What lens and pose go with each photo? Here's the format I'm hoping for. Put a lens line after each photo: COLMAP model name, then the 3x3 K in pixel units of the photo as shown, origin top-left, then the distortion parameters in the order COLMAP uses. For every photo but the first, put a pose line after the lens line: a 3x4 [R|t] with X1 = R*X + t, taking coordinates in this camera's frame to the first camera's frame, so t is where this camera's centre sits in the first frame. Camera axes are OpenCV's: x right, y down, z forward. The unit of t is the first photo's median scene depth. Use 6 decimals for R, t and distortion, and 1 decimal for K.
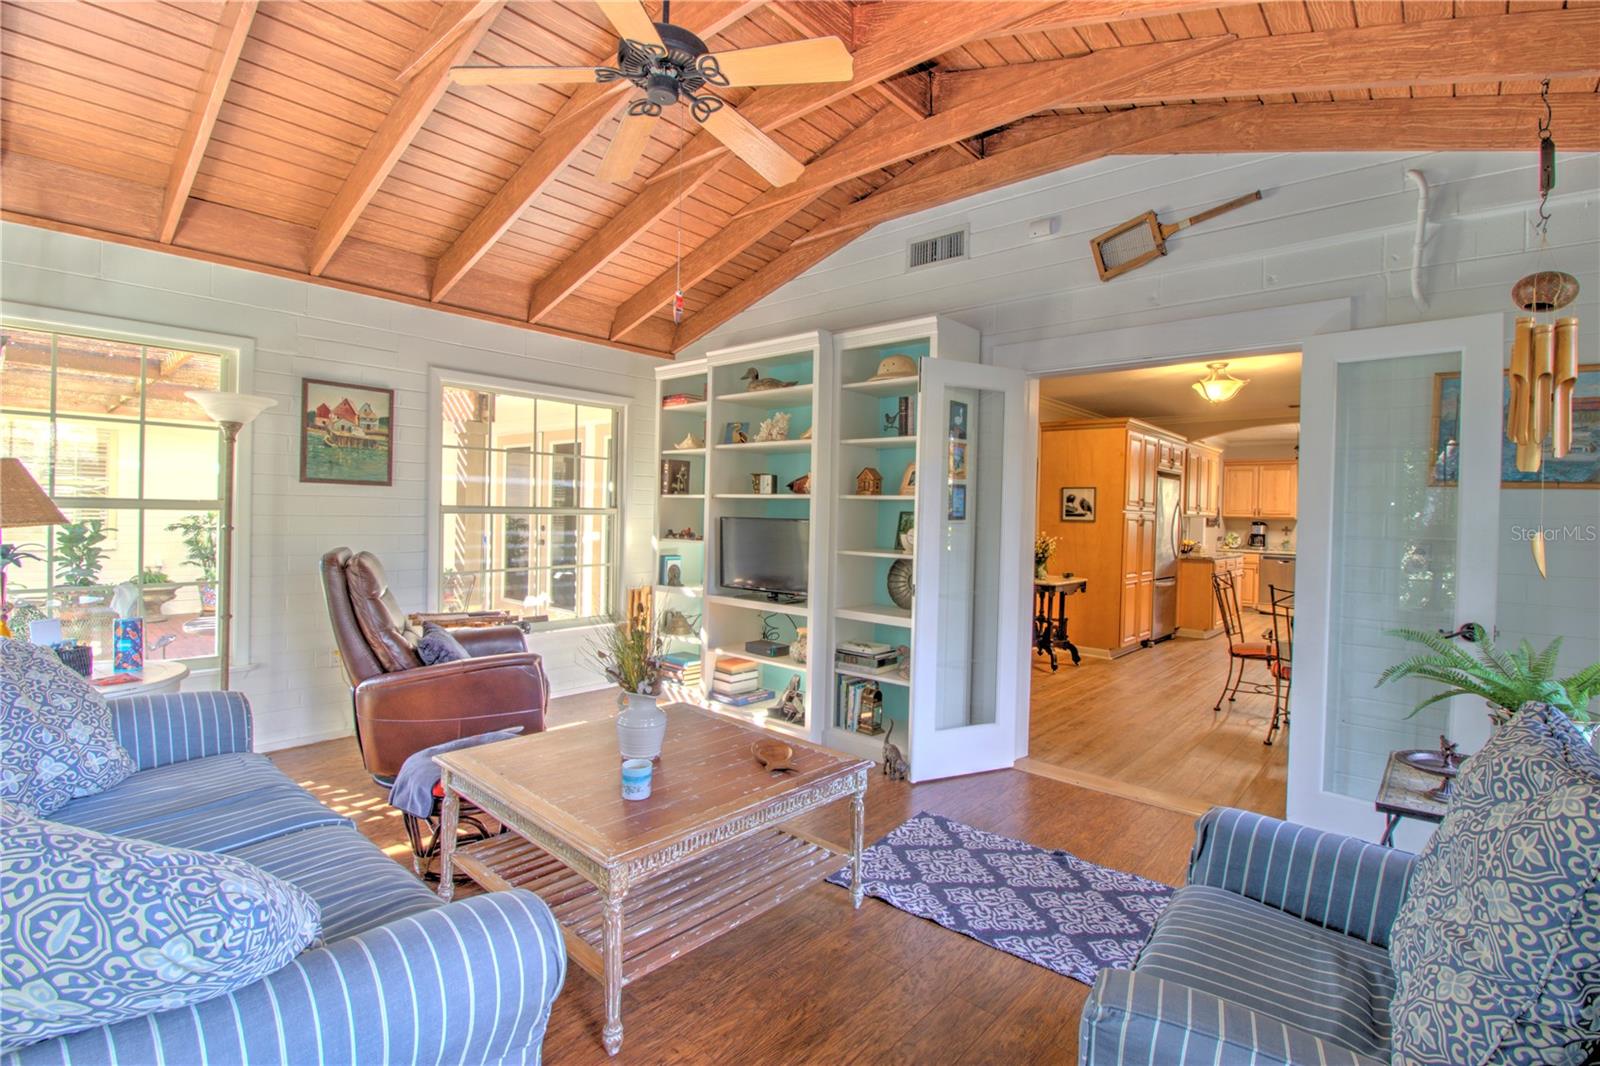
lens RADIAL K [[739.6, 0, 797.0], [0, 739.6, 524.1], [0, 0, 1]] dist [-0.009811, -0.005599]
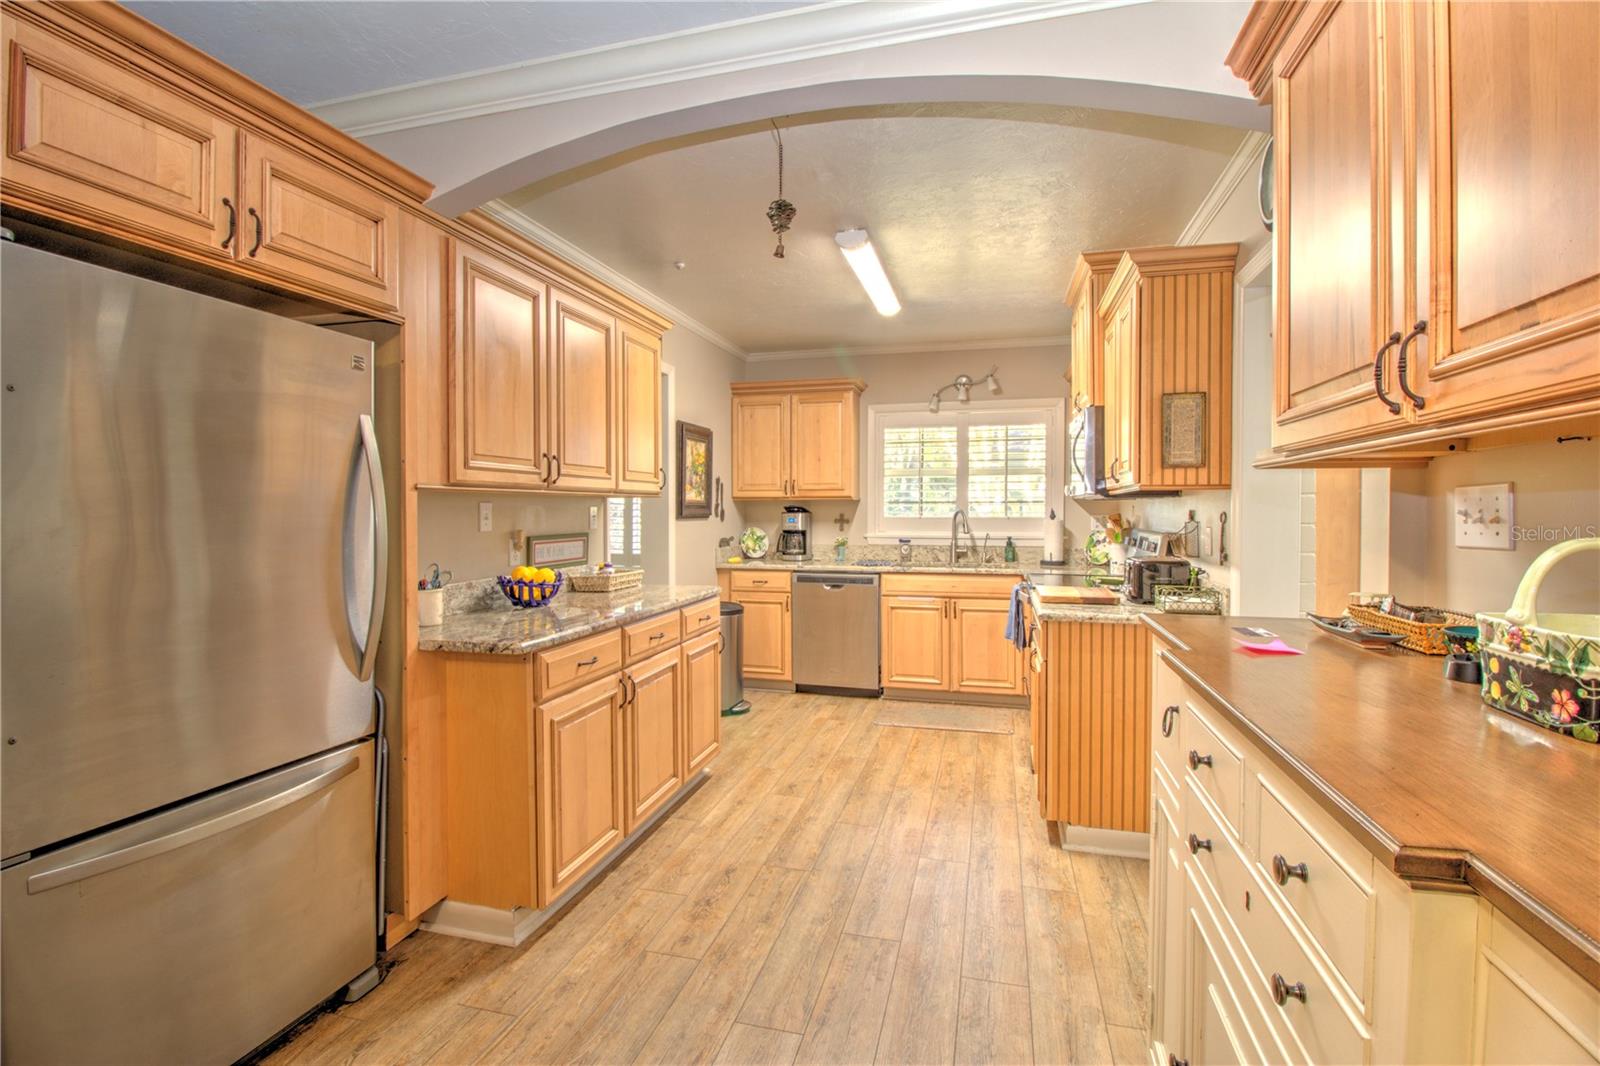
lens RADIAL K [[739.6, 0, 795.3], [0, 739.6, 527.5], [0, 0, 1]] dist [-0.009811, -0.005599]
pose [[0.896950, -0.023467, 0.441509, 0.400416], [0.021031, 0.999725, 0.010412, 0.006514], [-0.441632, -0.000054, 0.897196, 0.538854]]
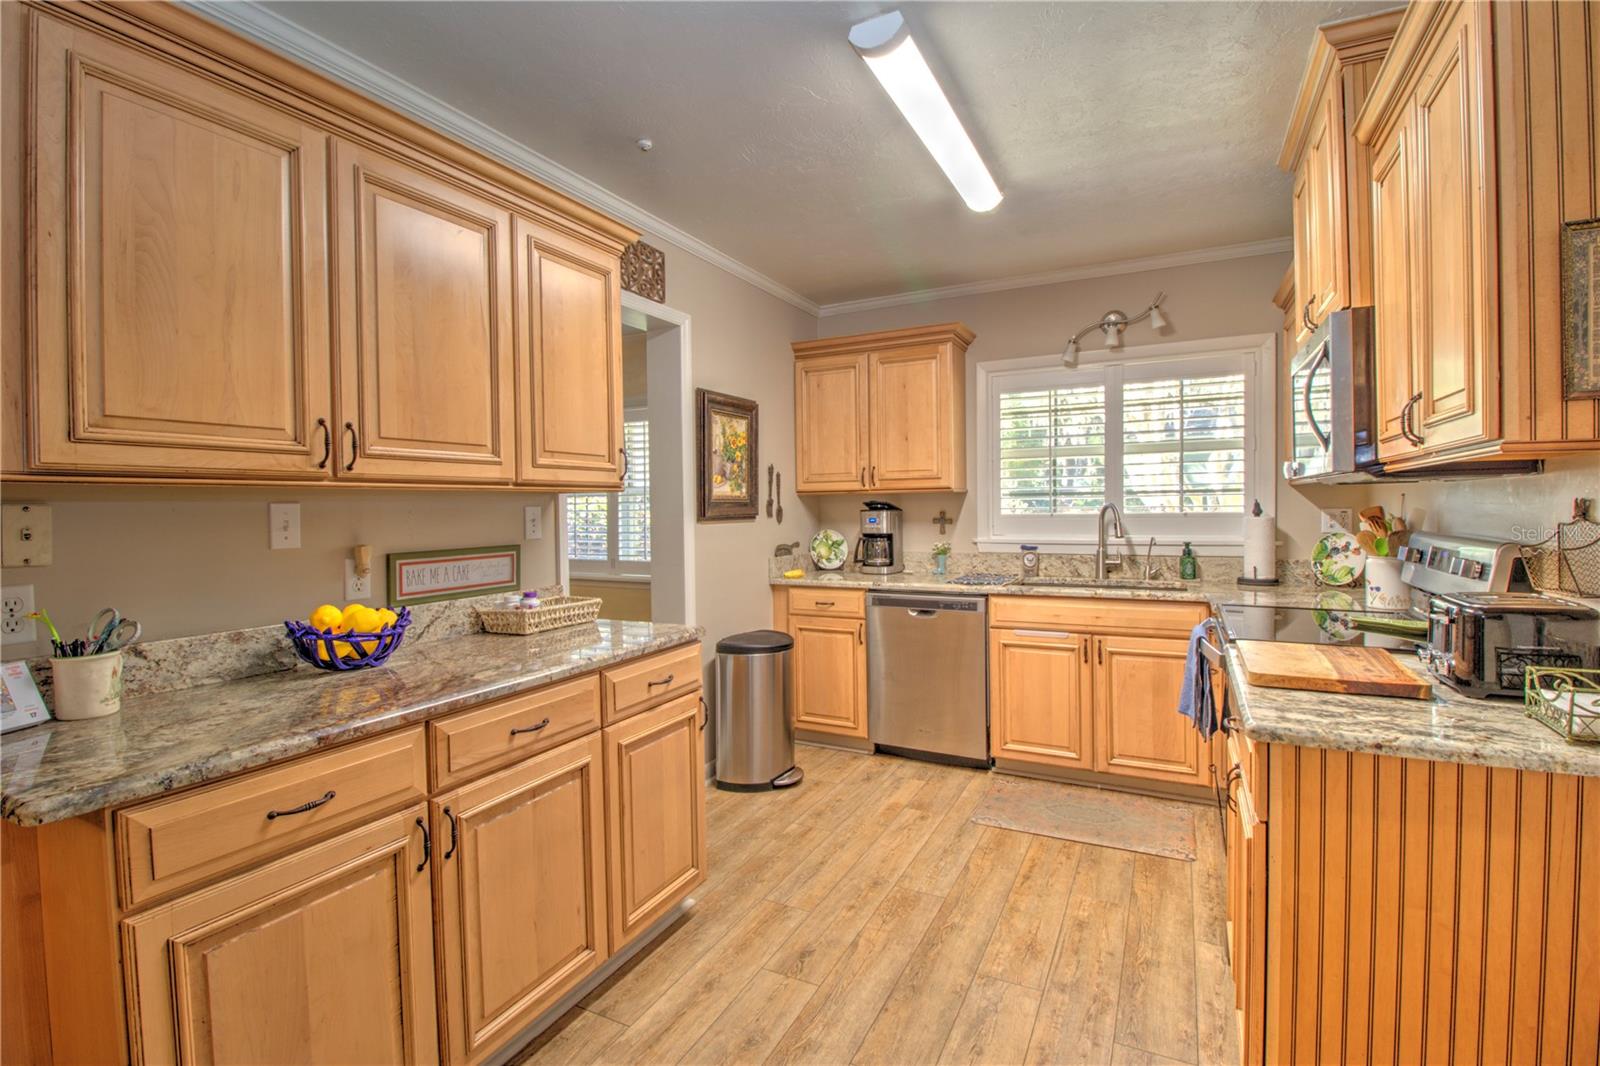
lens RADIAL K [[739.6, 0, 794.9], [0, 739.6, 524.1], [0, 0, 1]] dist [-0.009811, -0.005599]
pose [[0.969329, -0.031238, 0.243775, 0.490503], [0.030923, 0.999509, 0.005122, 0.005400], [-0.243816, 0.002574, 0.969818, 0.635150]]
